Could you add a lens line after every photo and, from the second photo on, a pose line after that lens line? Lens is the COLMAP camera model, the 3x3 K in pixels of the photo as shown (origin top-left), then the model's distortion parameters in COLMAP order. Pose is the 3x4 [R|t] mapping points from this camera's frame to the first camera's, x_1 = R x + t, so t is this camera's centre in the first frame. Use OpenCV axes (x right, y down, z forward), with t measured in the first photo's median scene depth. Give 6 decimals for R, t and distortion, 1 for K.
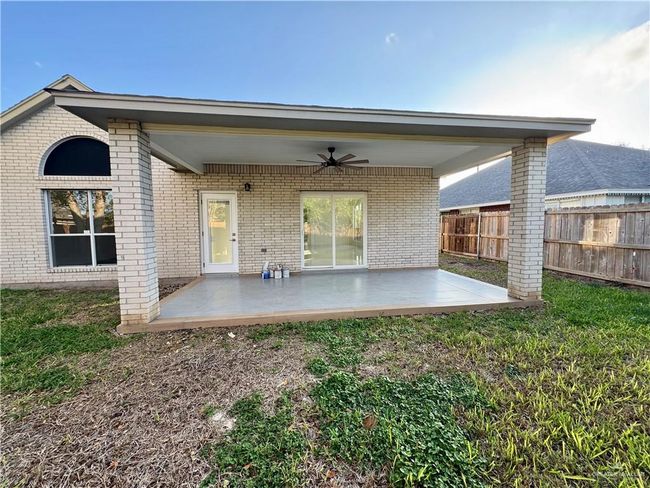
lens RADIAL K [[260.6, 0, 325.2], [0, 260.6, 246.3], [0, 0, 1]] dist [-0.003203, 0.001074]
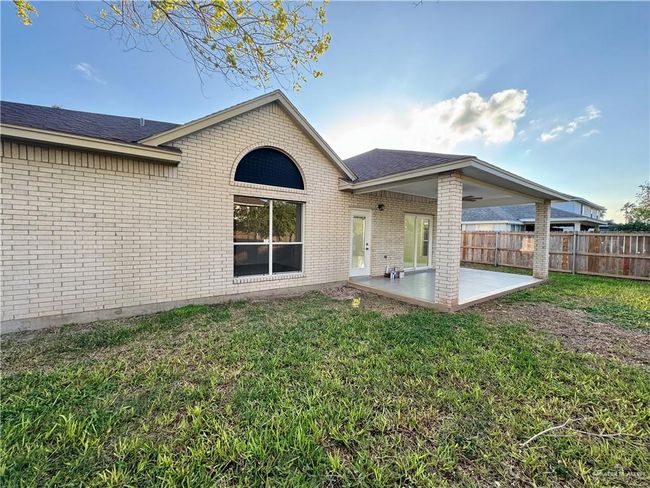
lens RADIAL K [[260.6, 0, 323.2], [0, 260.6, 241.0], [0, 0, 1]] dist [-0.003203, 0.001074]
pose [[0.884268, 0.013314, 0.466790, -1.181095], [0.013164, 0.998486, -0.053417, 0.002793], [-0.466794, 0.053380, 0.882753, 0.014280]]
